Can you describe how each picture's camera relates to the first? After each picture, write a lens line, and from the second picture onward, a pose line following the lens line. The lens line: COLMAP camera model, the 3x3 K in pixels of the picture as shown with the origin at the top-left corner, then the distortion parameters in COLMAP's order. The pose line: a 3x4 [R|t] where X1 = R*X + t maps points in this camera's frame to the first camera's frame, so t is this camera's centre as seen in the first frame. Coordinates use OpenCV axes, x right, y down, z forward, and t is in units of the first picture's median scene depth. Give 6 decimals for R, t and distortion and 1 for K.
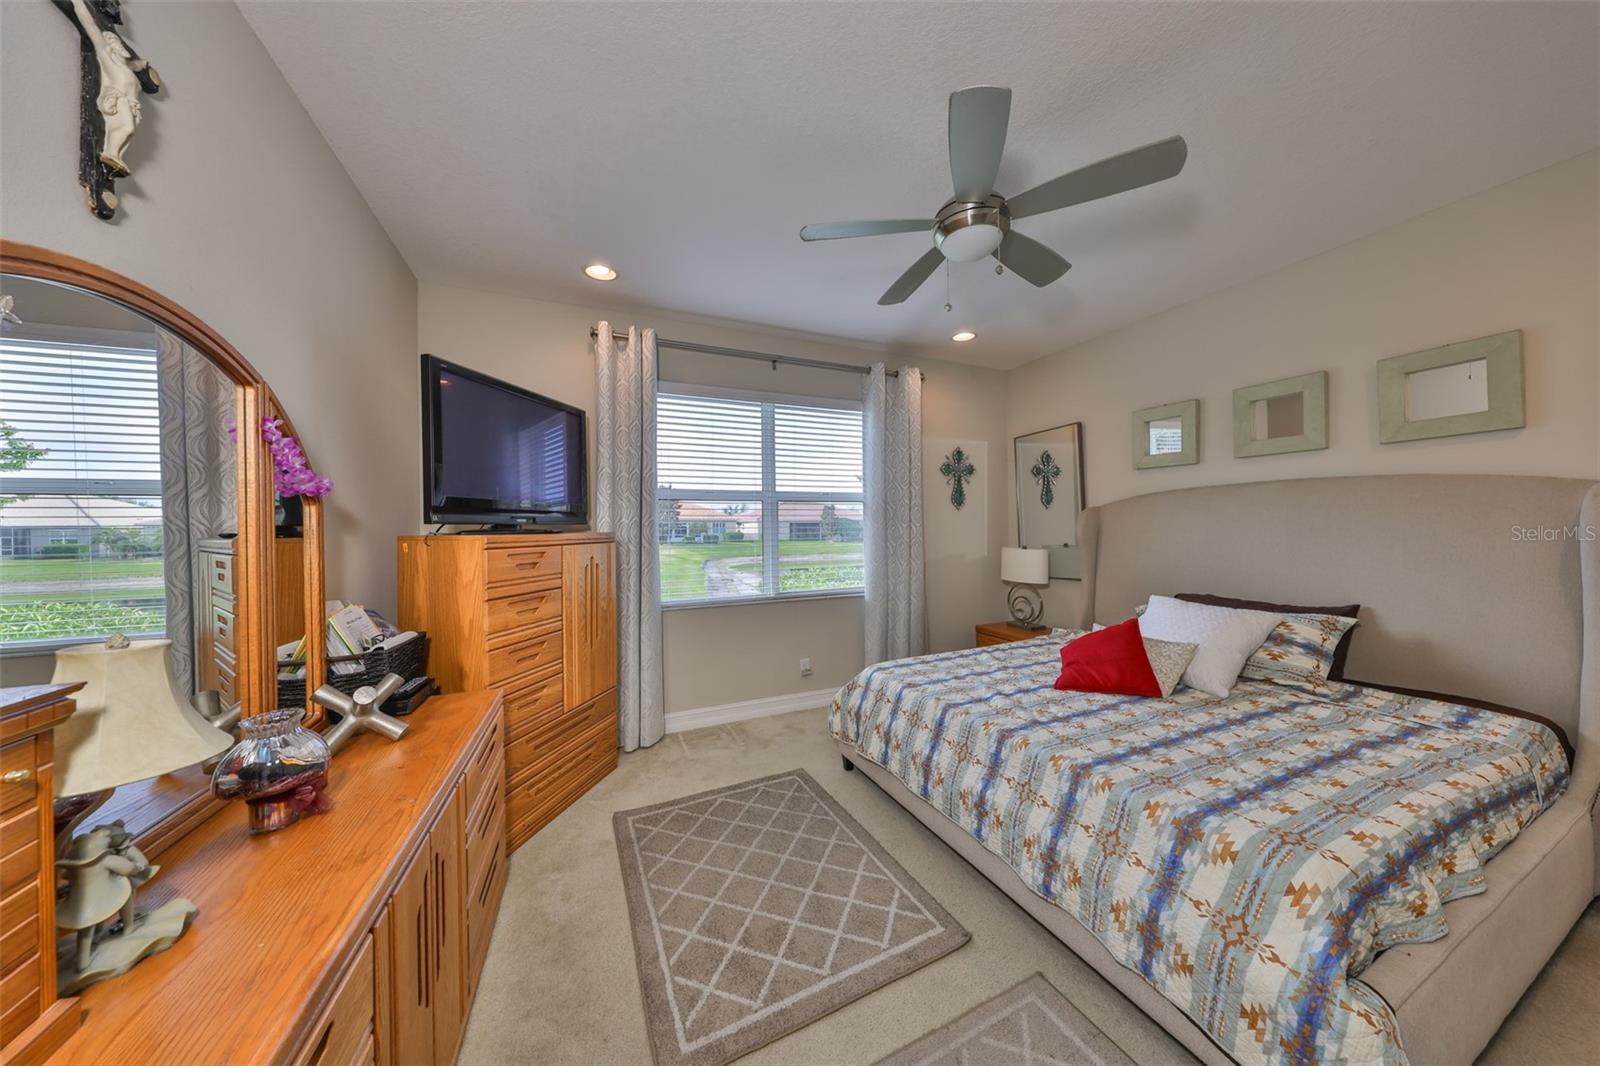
lens RADIAL K [[489.7, 0, 800.0], [0, 489.7, 531.3], [0, 0, 1]] dist [-0.001061, -0.000062]
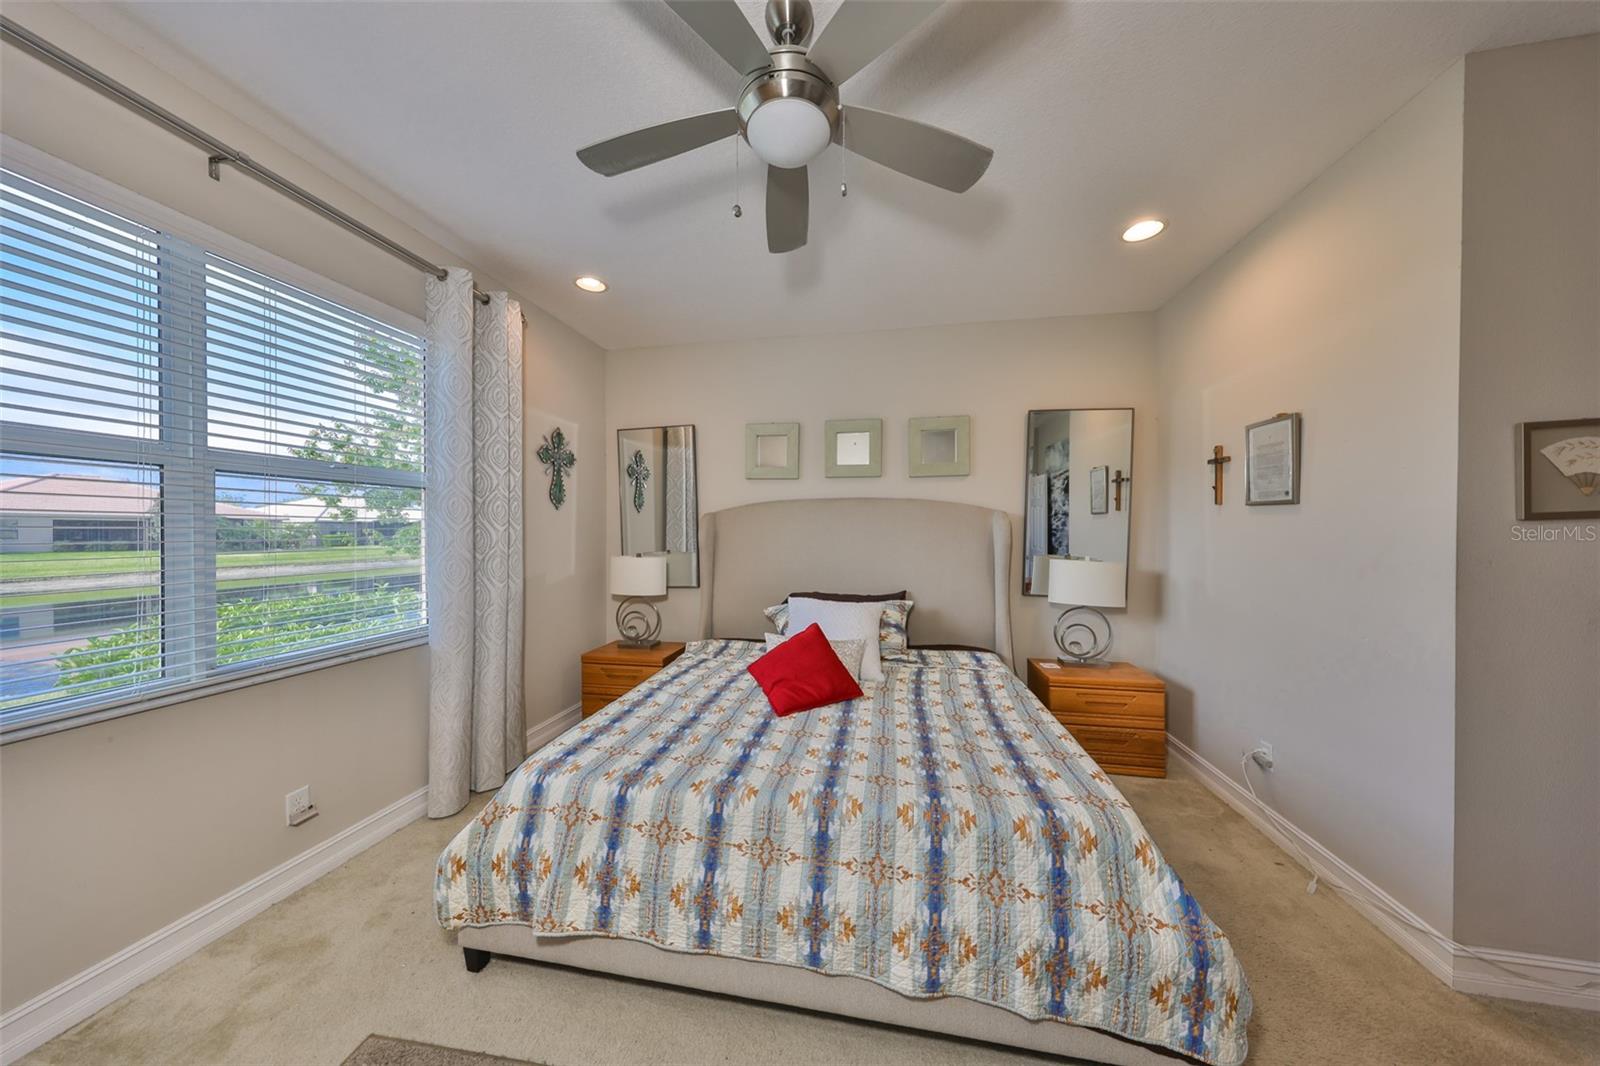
lens RADIAL K [[489.7, 0, 800.2], [0, 489.7, 536.9], [0, 0, 1]] dist [-0.001061, -0.000062]
pose [[0.566117, 0.002171, 0.824322, -0.186928], [-0.003802, 0.999993, -0.000023, -0.001918], [-0.824316, -0.003121, 0.566121, 0.476112]]
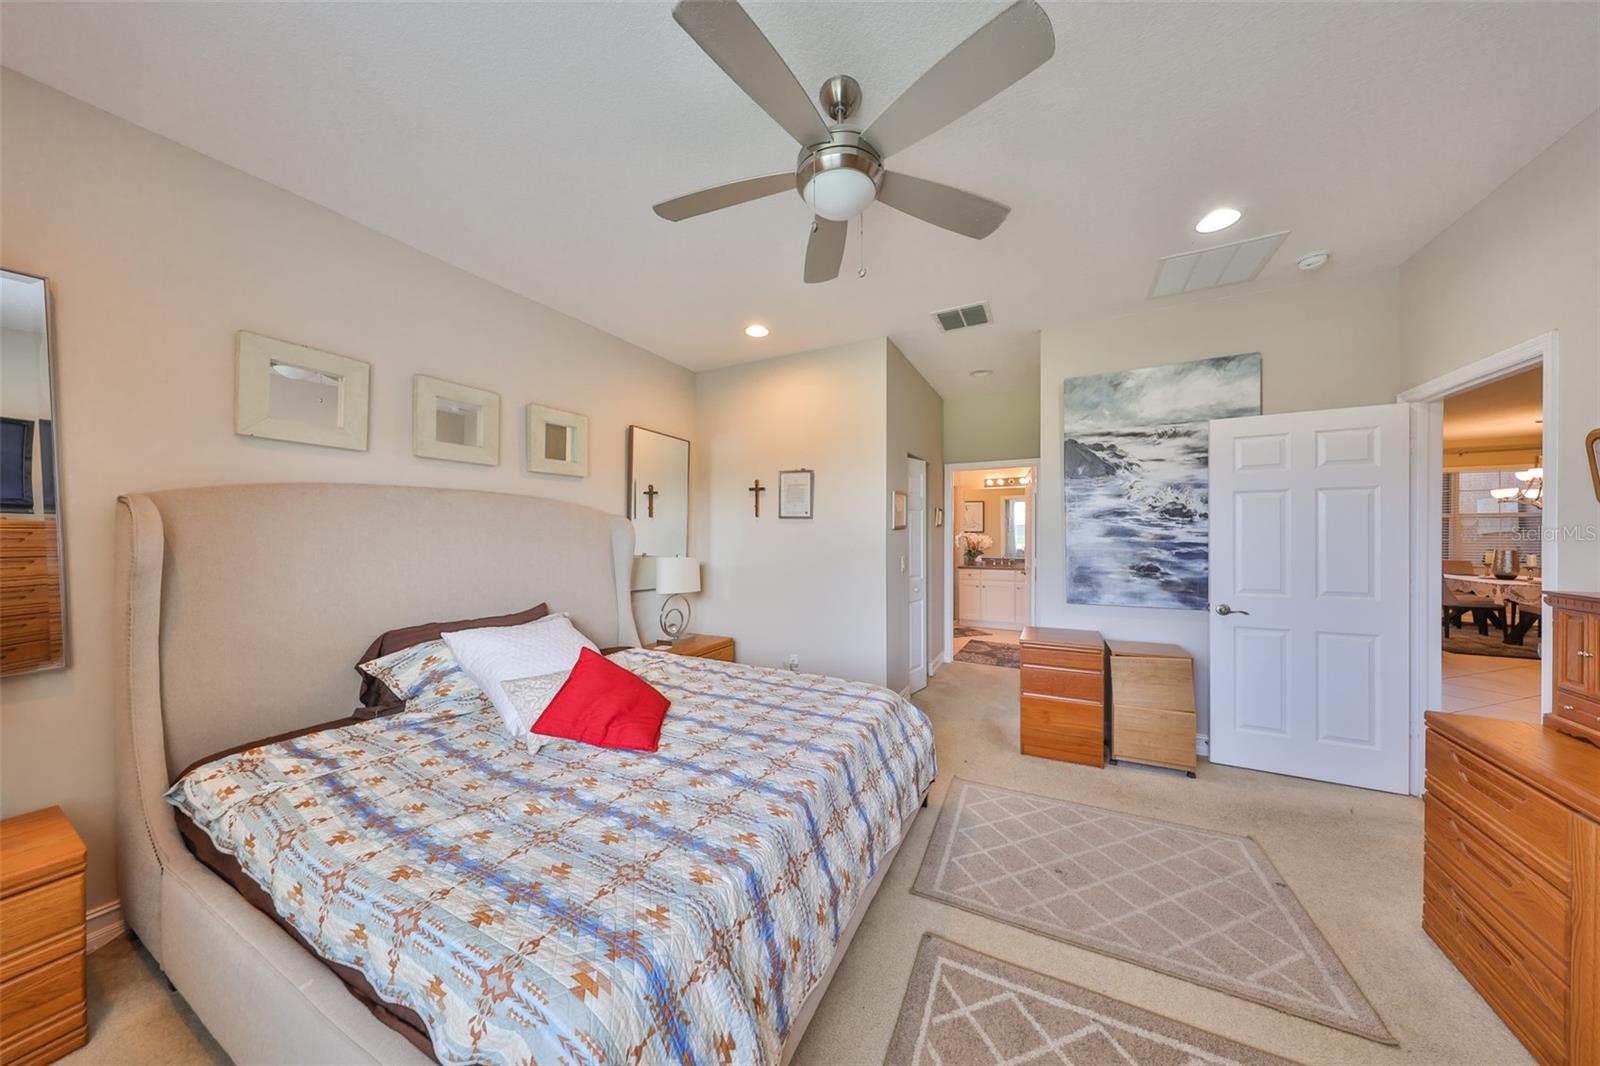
lens RADIAL K [[489.7, 0, 792.8], [0, 489.7, 537.3], [0, 0, 1]] dist [-0.001061, -0.000062]
pose [[-0.611722, 0.005150, 0.791056, -0.210979], [0.011523, 0.999931, 0.002401, -0.007945], [-0.790989, 0.010584, -0.611739, 1.302336]]
